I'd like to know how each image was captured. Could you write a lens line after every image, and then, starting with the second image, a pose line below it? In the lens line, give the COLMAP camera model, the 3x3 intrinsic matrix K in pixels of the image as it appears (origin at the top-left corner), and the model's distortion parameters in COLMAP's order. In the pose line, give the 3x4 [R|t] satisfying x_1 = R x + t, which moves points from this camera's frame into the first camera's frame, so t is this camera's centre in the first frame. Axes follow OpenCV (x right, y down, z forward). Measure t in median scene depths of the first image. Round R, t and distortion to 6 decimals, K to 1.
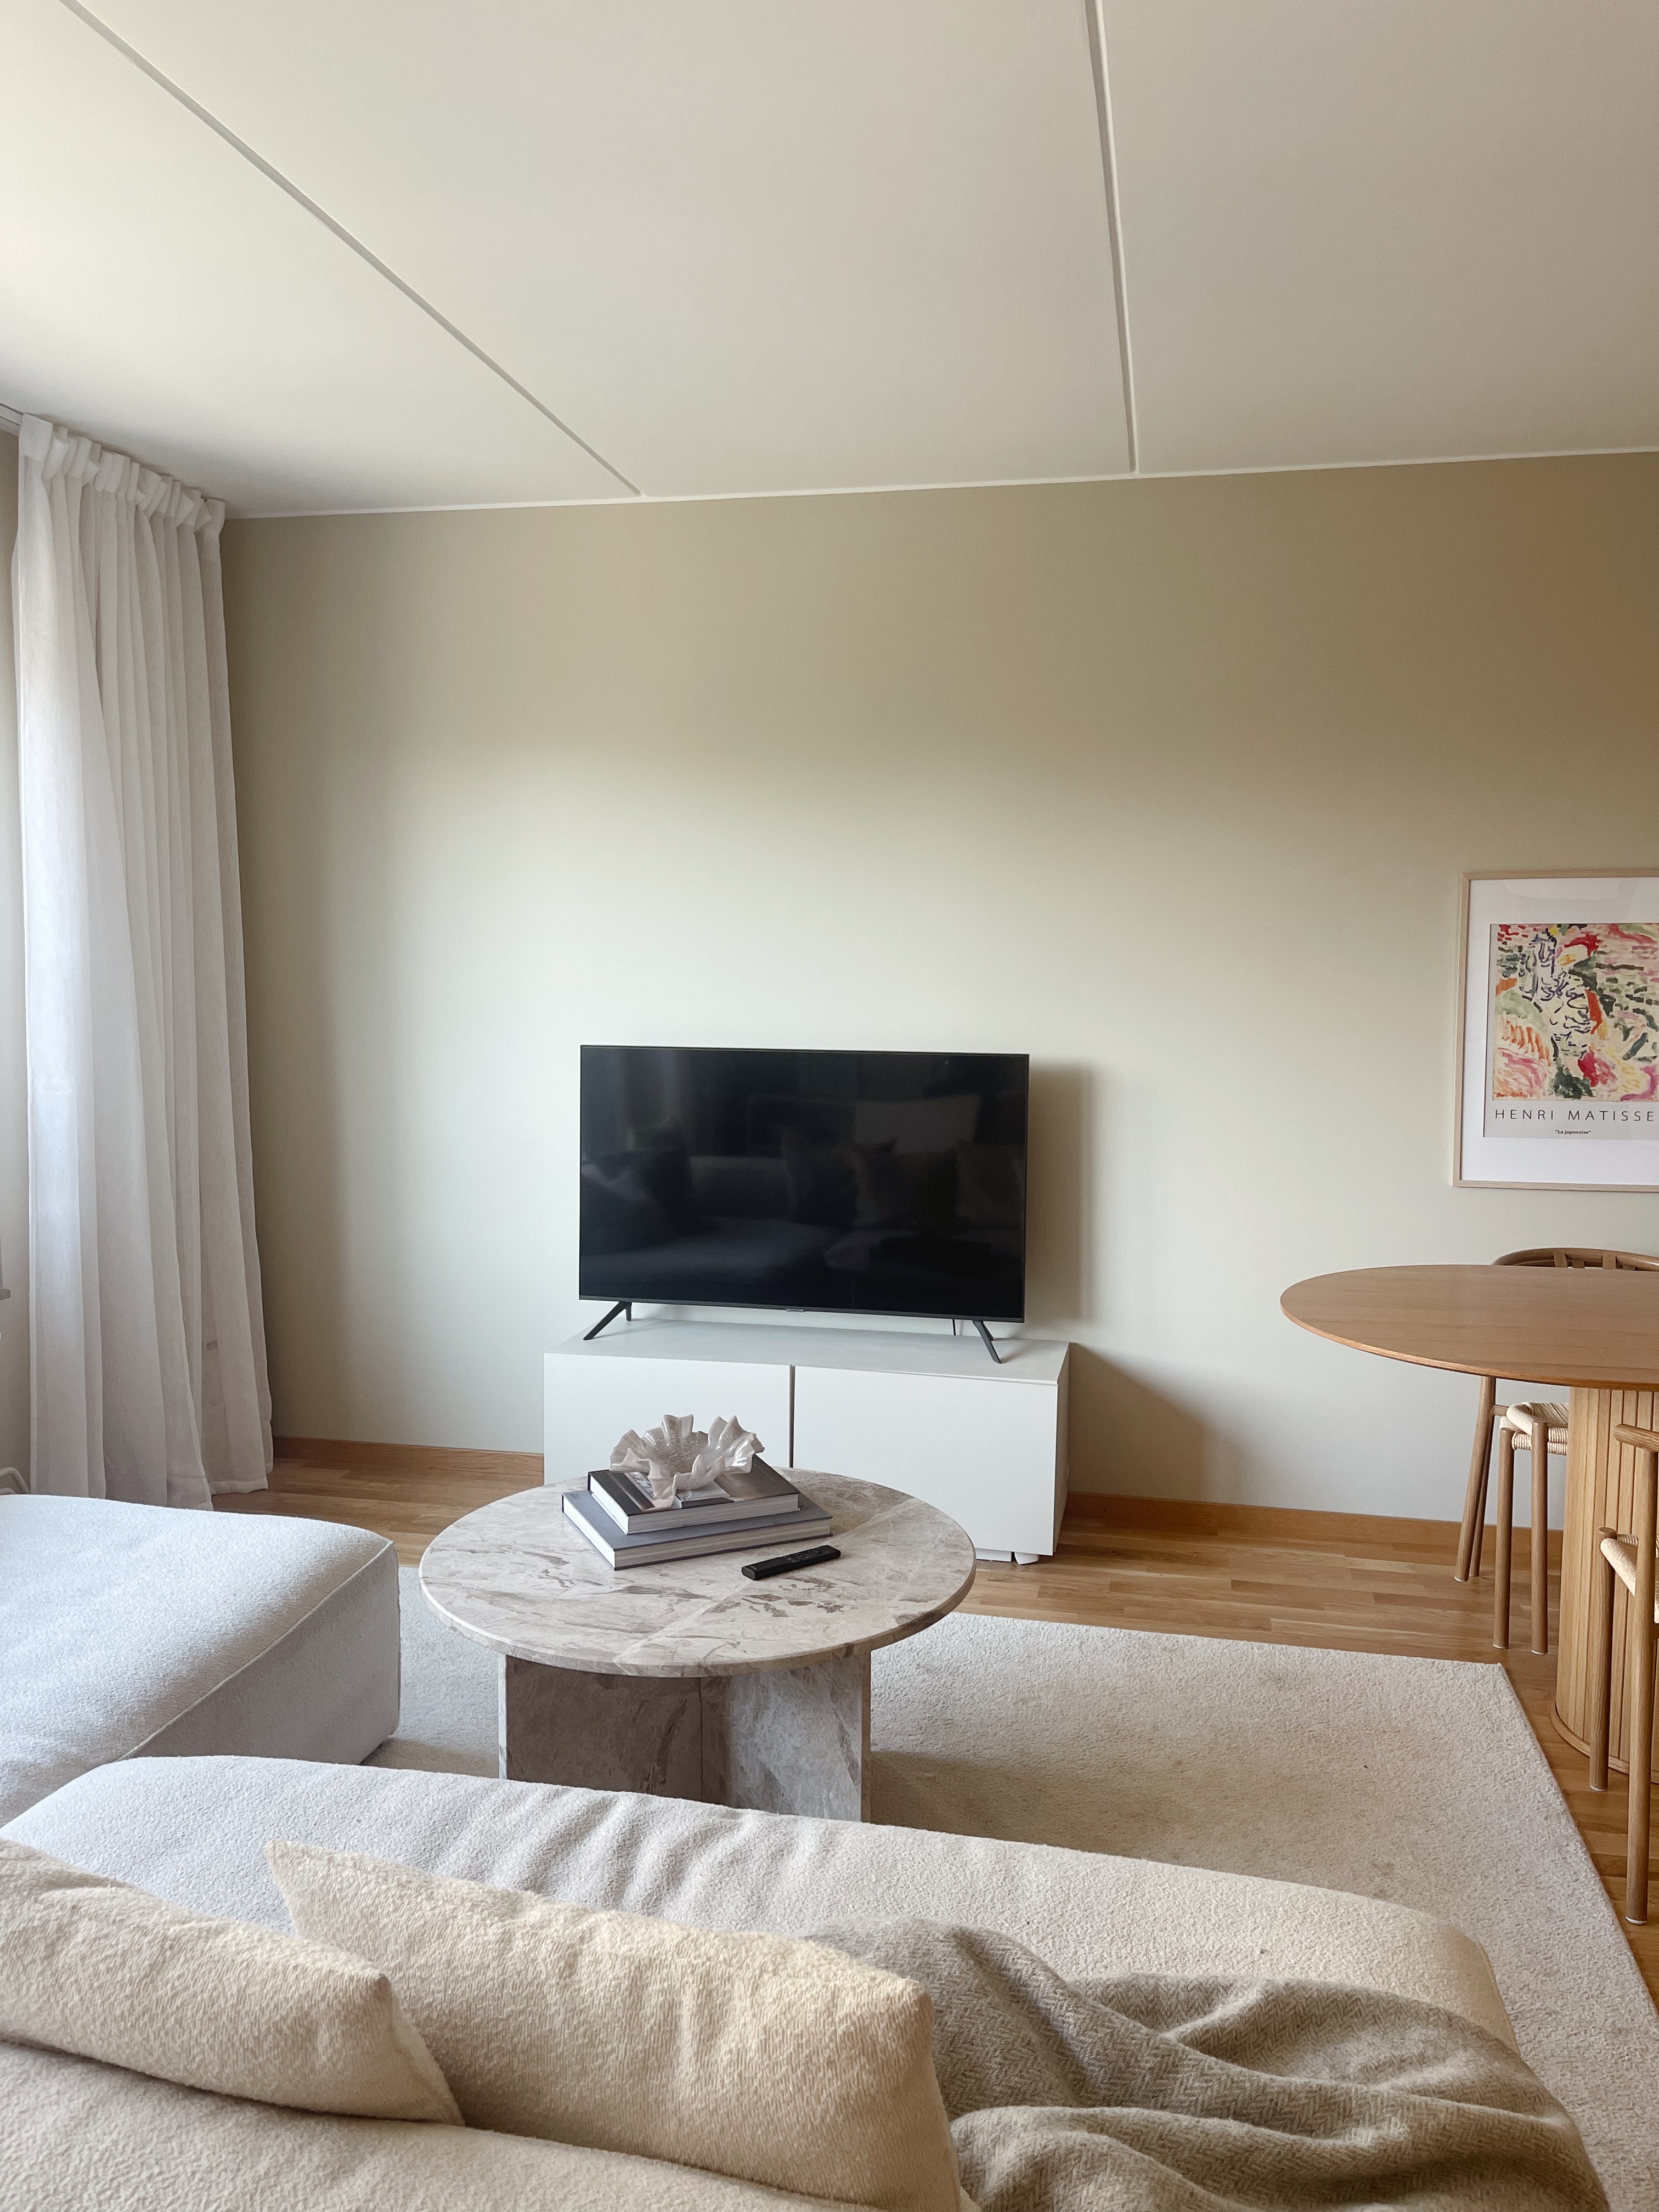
lens RADIAL K [[1689.4, 0, 829.5], [0, 1689.4, 1106.0], [0, 0, 1]] dist [0.072385, -0.130850]
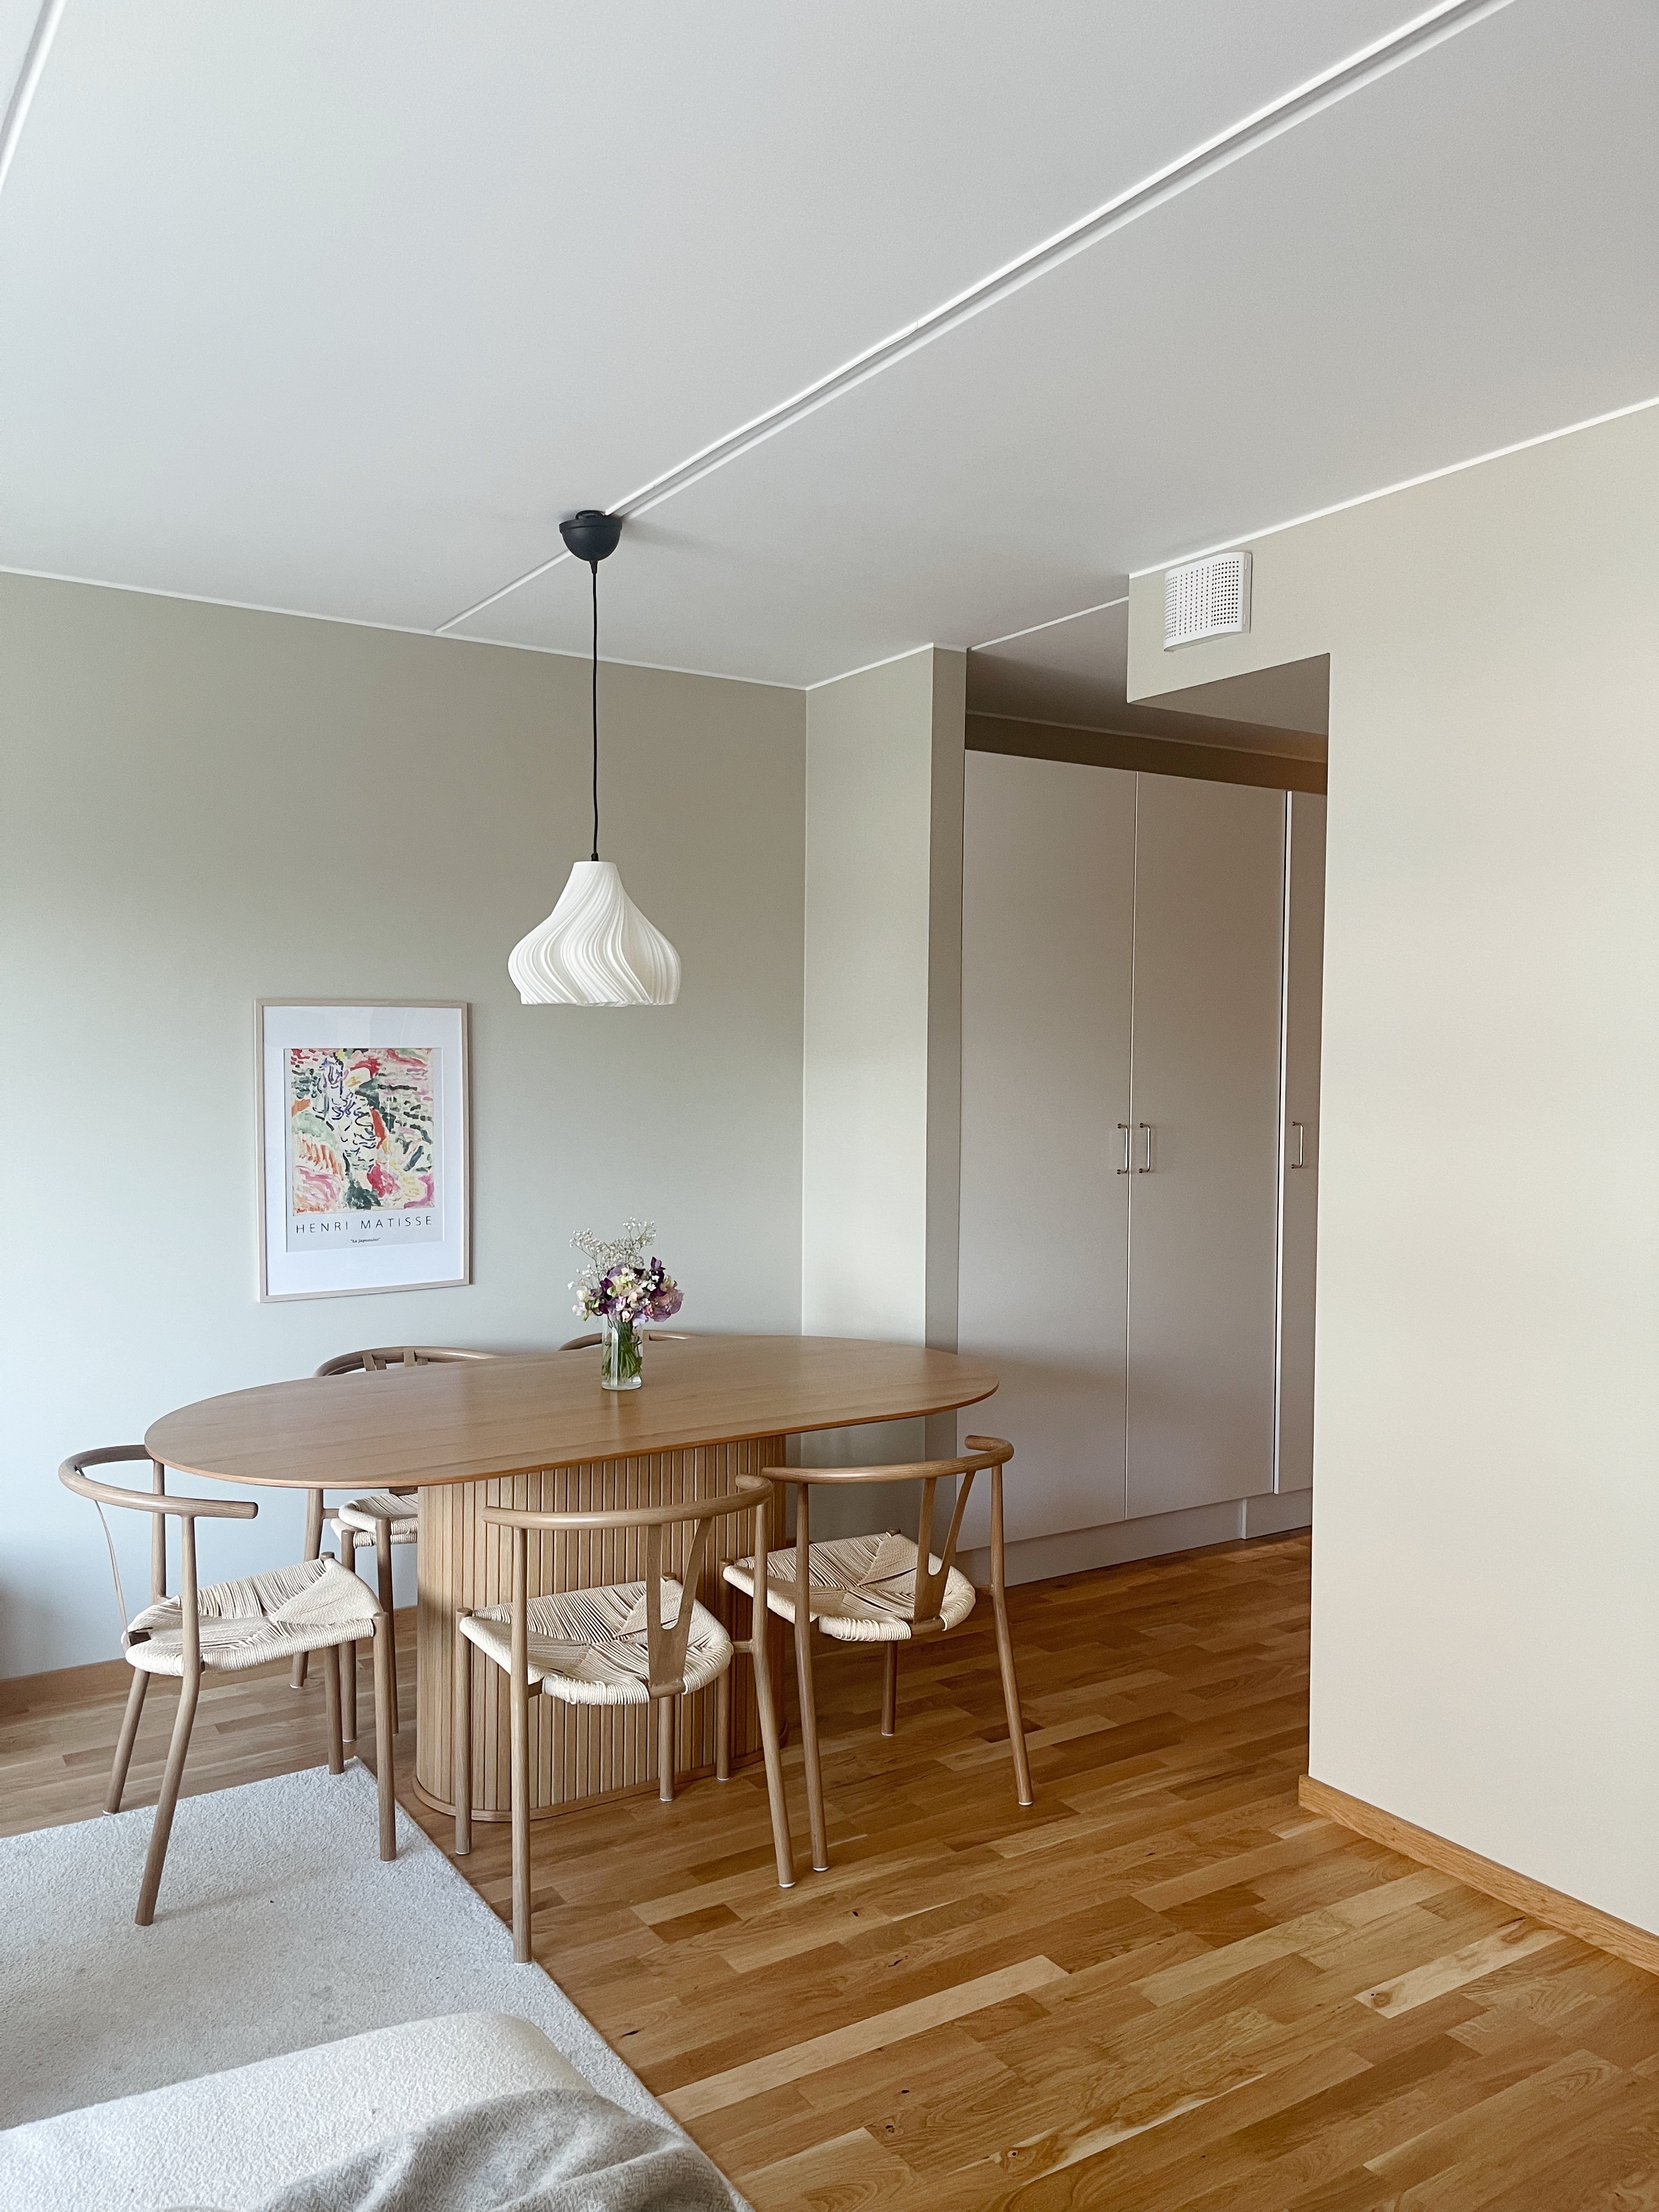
lens RADIAL K [[1689.4, 0, 829.5], [0, 1689.4, 1106.0], [0, 0, 1]] dist [0.072385, -0.130850]
pose [[0.689807, -0.028699, 0.723425, -0.138650], [0.060929, 0.997971, -0.018507, -0.031975], [-0.721425, 0.056844, 0.690155, 0.039718]]
